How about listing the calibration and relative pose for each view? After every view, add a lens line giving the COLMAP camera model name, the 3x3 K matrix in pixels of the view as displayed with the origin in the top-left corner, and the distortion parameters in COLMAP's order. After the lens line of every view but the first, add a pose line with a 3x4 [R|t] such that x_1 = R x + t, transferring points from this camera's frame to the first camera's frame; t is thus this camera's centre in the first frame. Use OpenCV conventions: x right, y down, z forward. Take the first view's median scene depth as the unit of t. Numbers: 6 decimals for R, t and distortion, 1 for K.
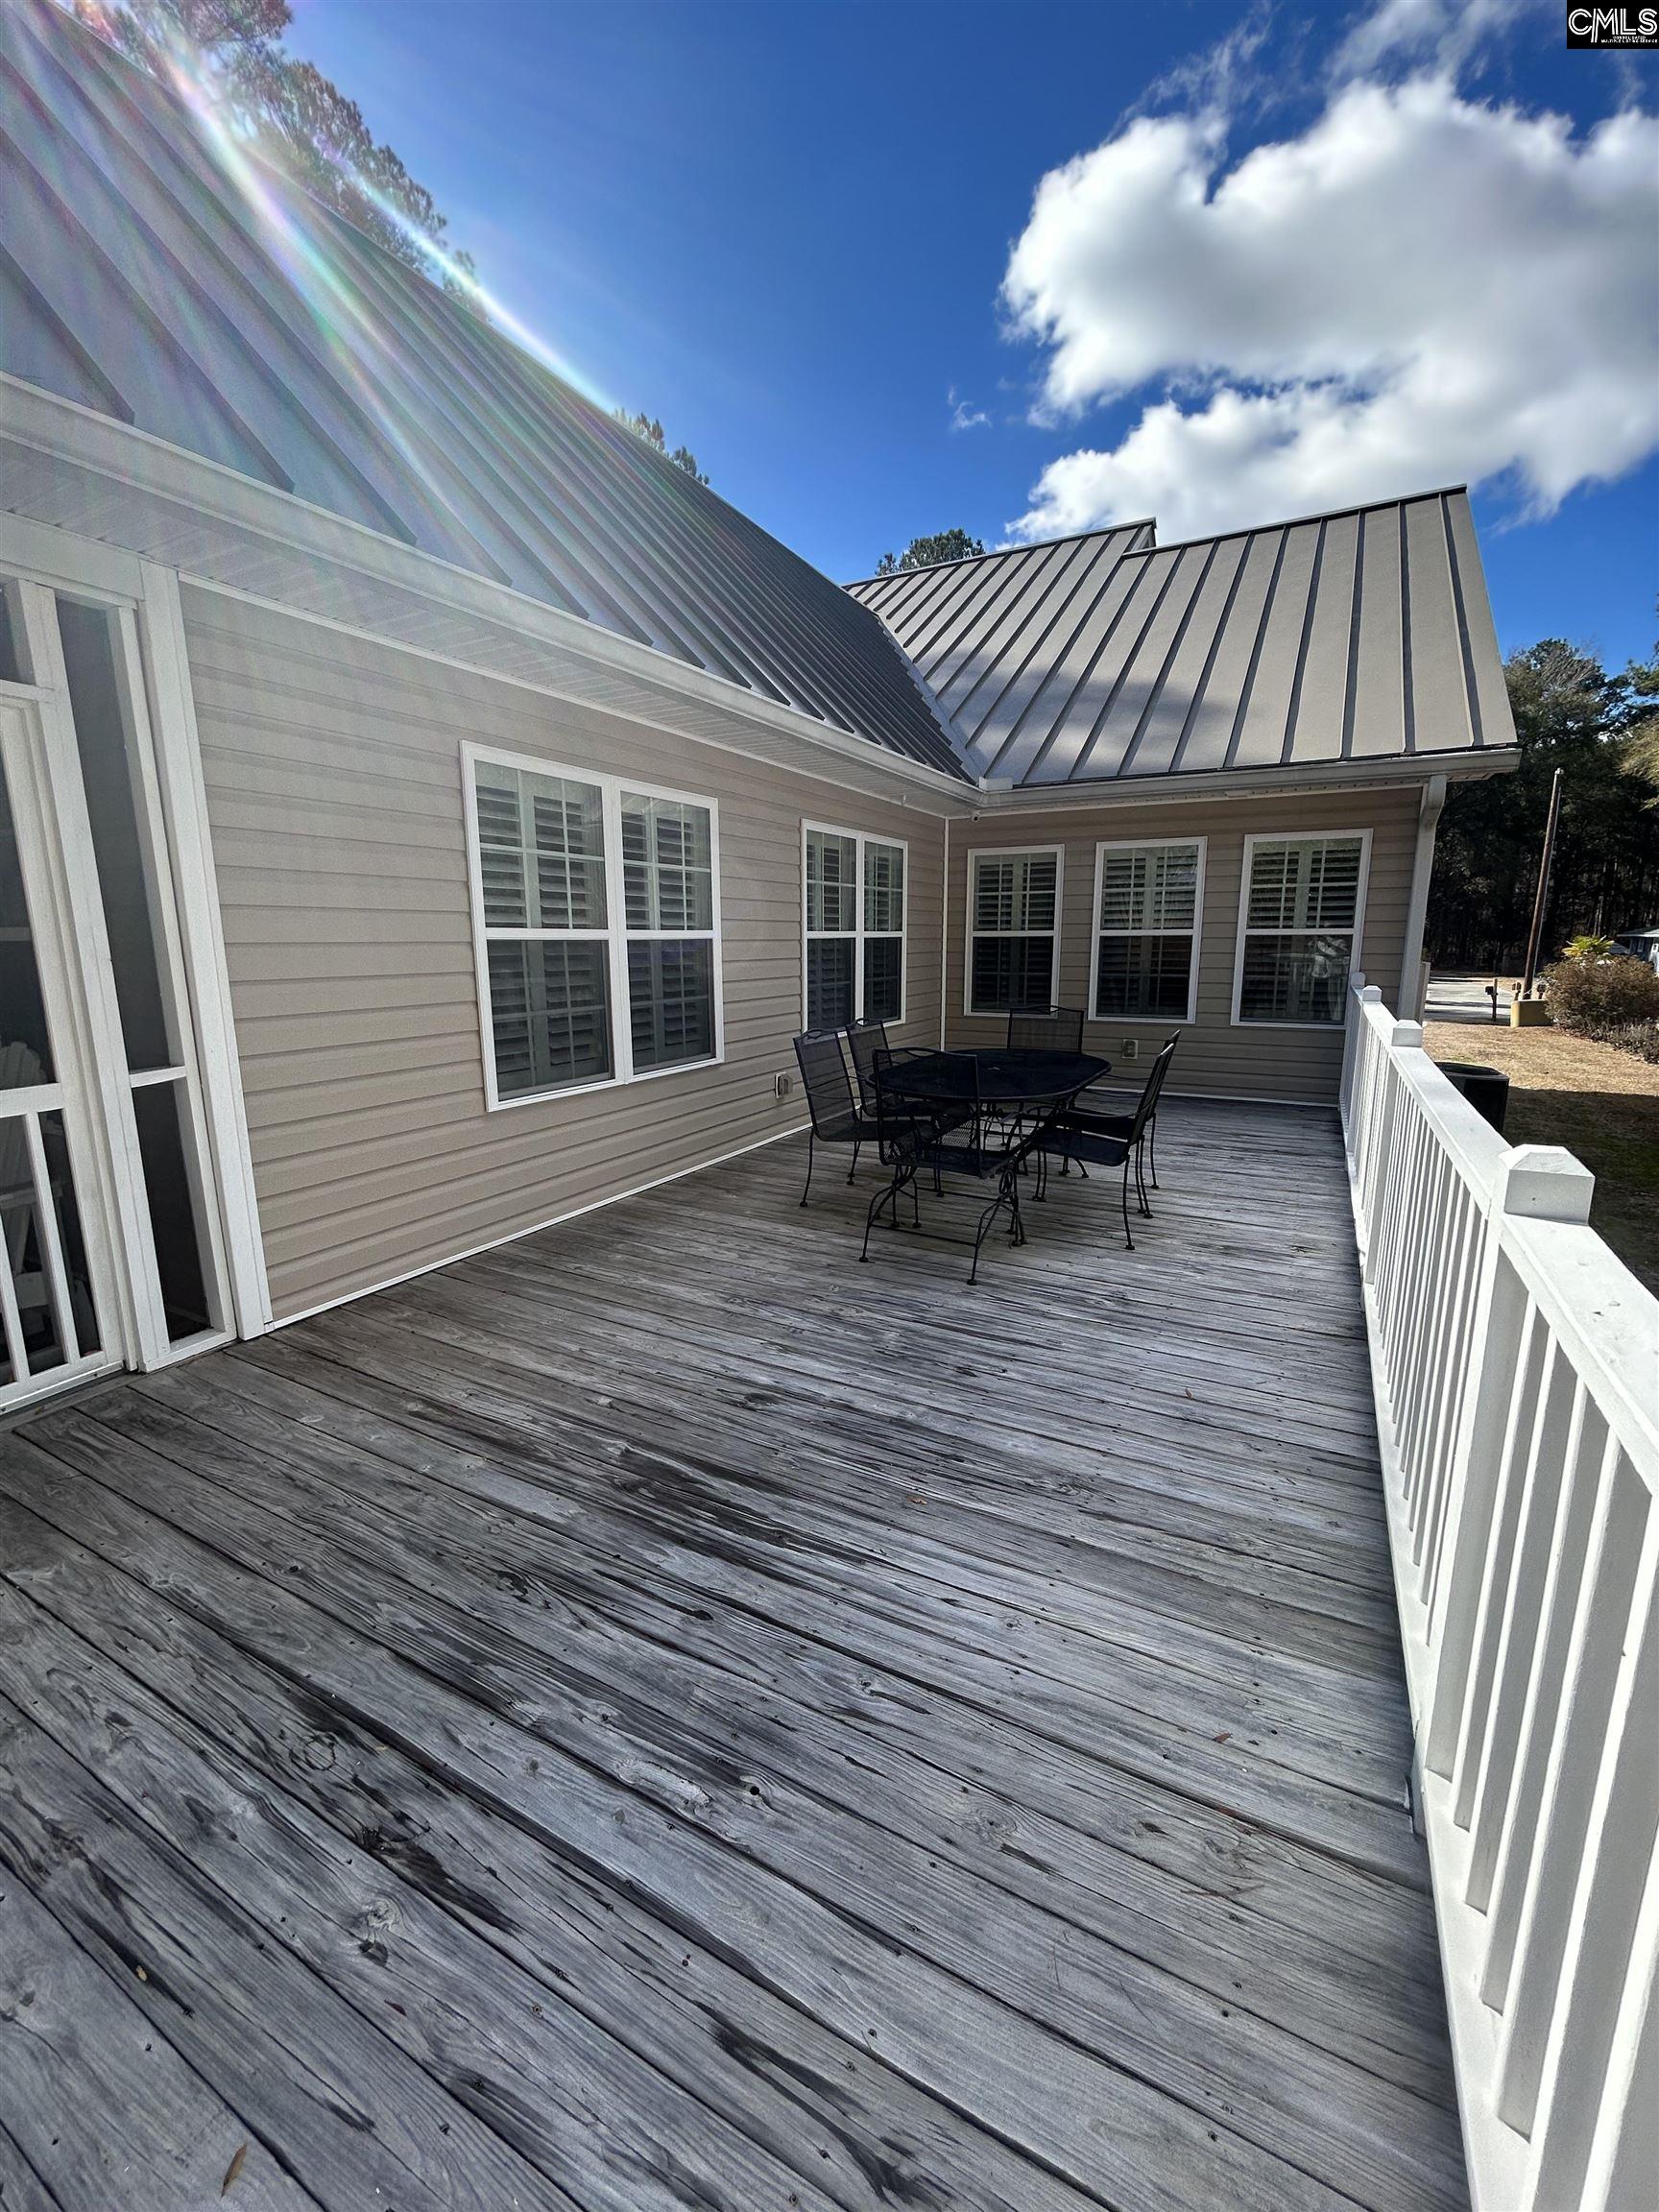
lens RADIAL K [[889.7, 0, 829.5], [0, 889.7, 1106.0], [0, 0, 1]] dist [0.000798, 0.000016]
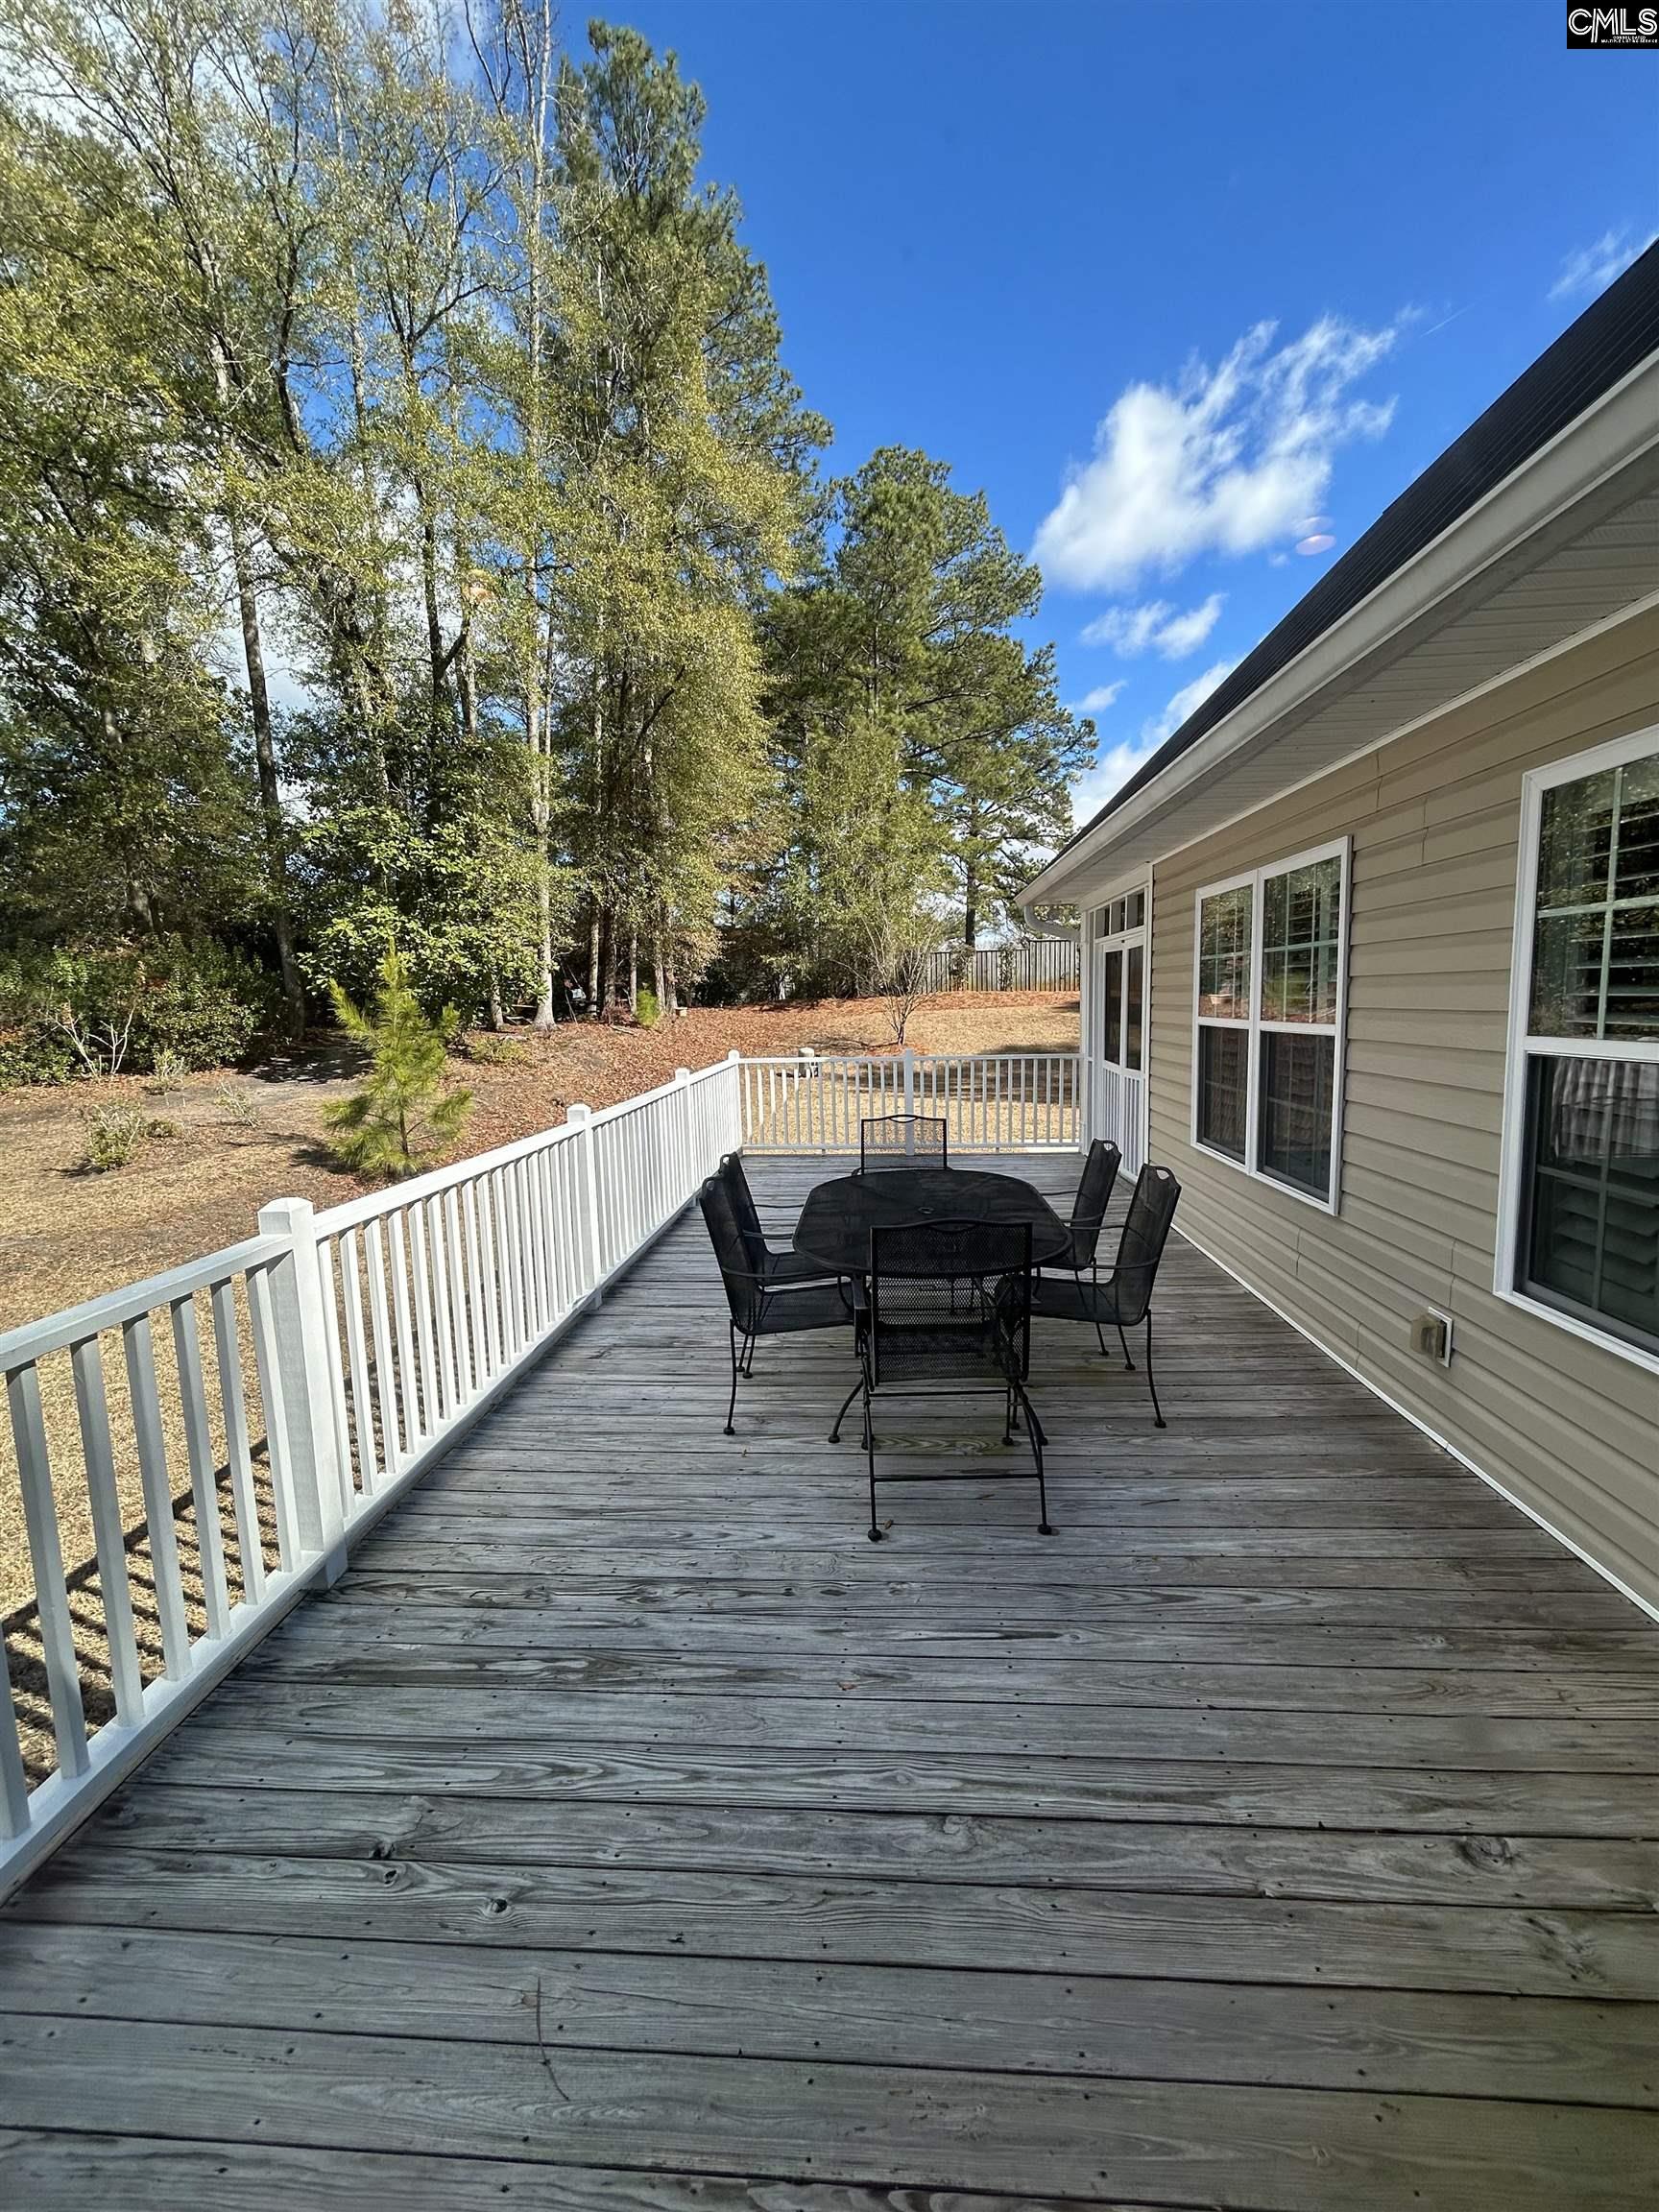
lens RADIAL K [[890.0, 0, 829.5], [0, 890.0, 1106.0], [0, 0, 1]] dist [-0.000666, -0.000068]
pose [[-0.909378, 0.074480, -0.409248, 0.590494], [-0.050618, 0.956714, 0.286592, -0.356784], [0.412879, 0.281336, -0.866245, 1.643278]]
